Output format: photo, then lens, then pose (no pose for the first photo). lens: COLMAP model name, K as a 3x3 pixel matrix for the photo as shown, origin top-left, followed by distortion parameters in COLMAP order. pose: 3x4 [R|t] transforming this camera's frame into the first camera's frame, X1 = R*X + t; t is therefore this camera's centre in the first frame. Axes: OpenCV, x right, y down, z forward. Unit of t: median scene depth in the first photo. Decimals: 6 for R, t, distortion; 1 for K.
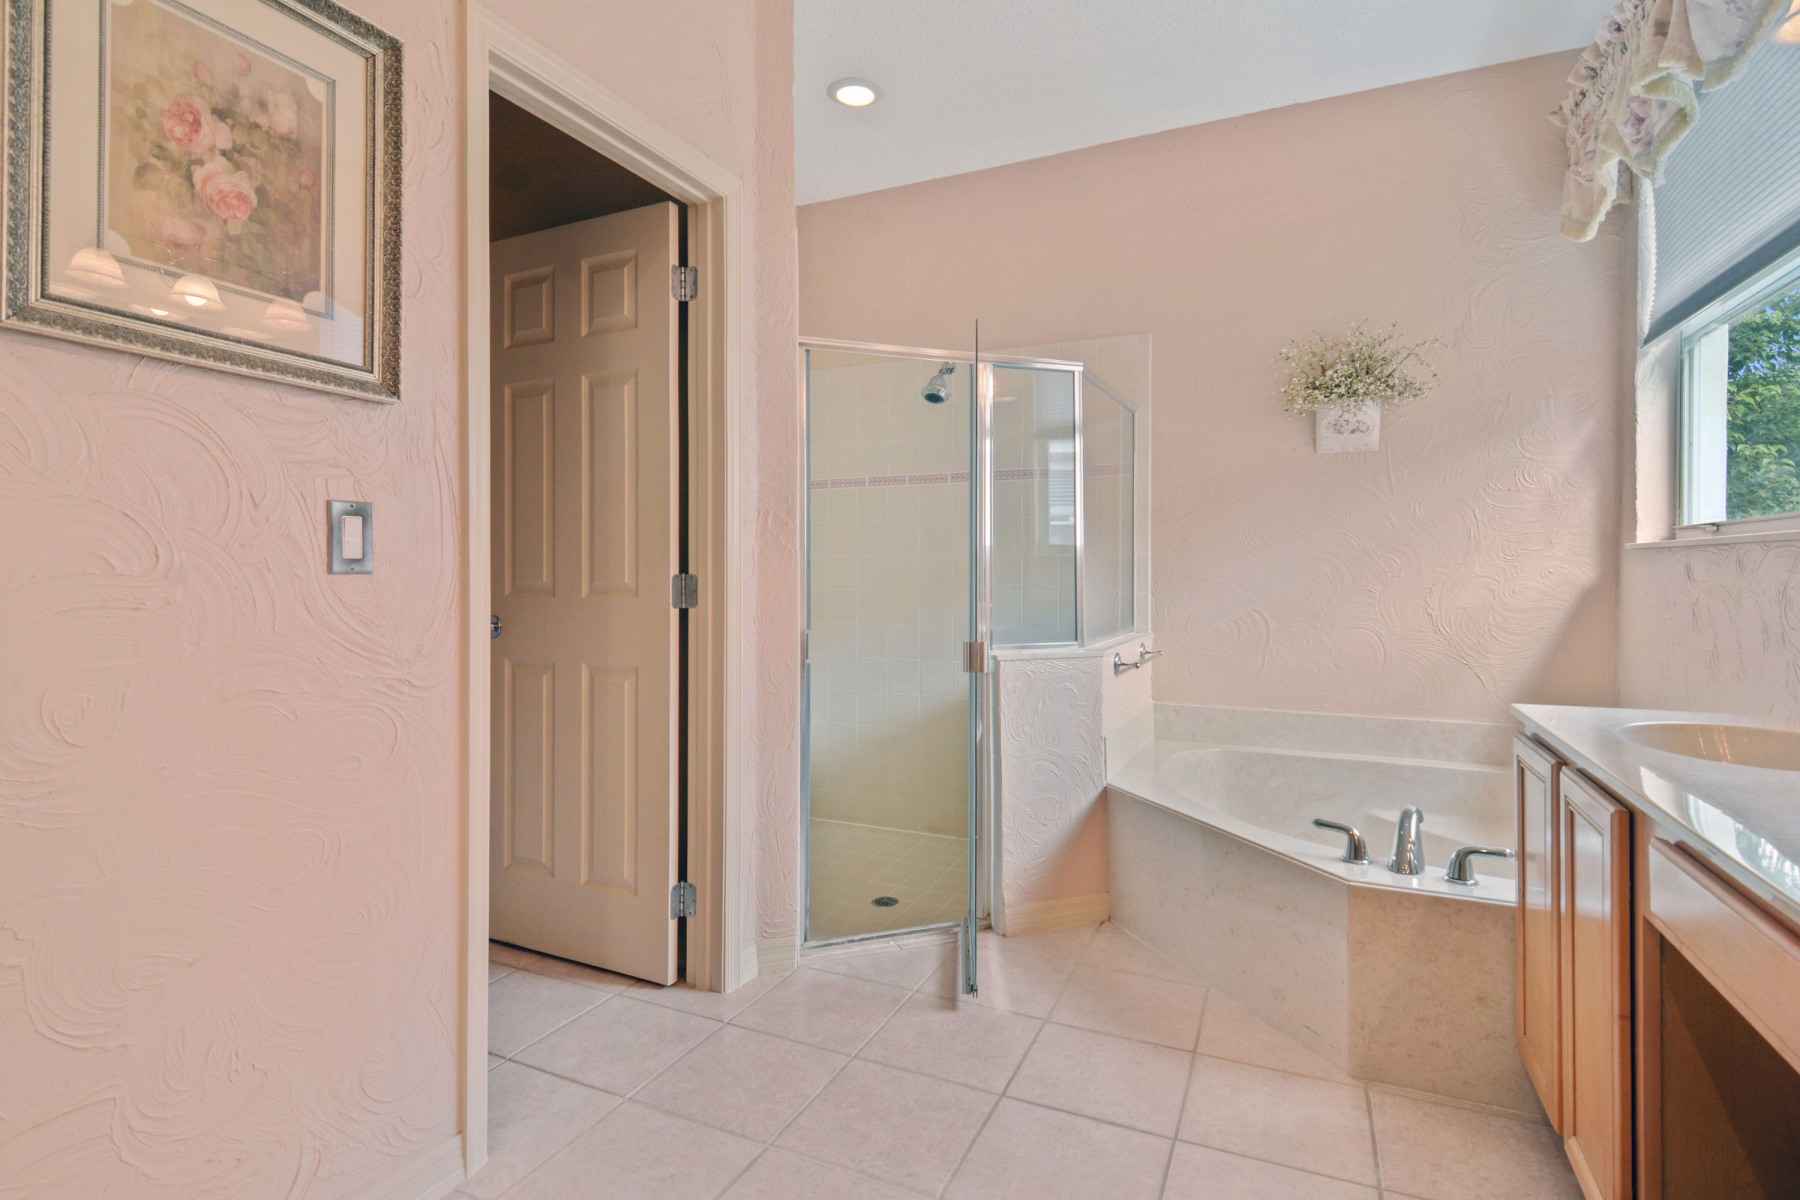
lens RADIAL K [[891.2, 0, 881.0], [0, 891.2, 575.8], [0, 0, 1]] dist [-0.001257, -0.009927]
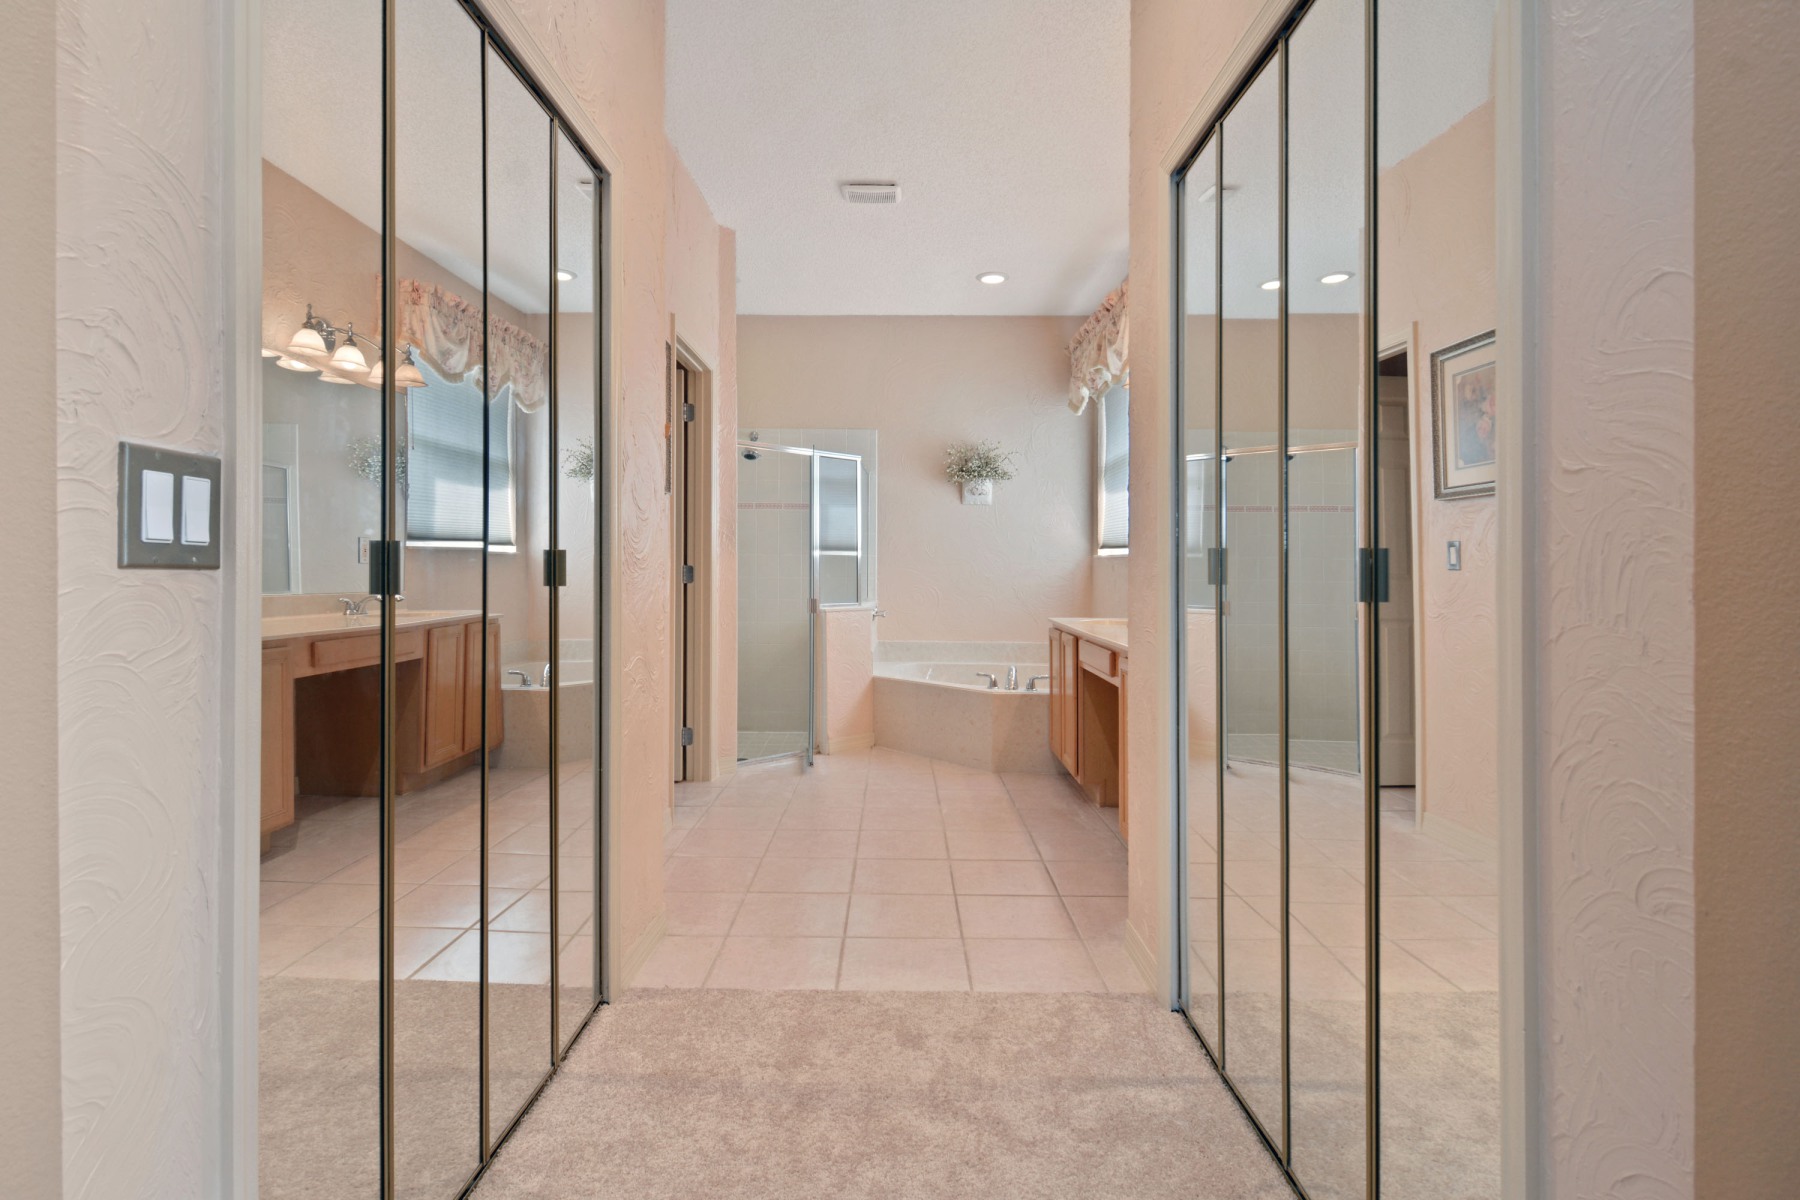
lens RADIAL K [[891.2, 0, 881.0], [0, 891.2, 575.8], [0, 0, 1]] dist [-0.001257, -0.009927]
pose [[0.909689, 0.003205, 0.415277, -0.558298], [-0.002766, 0.999995, -0.001659, 0.021110], [-0.415280, 0.000360, 0.909694, -0.798946]]
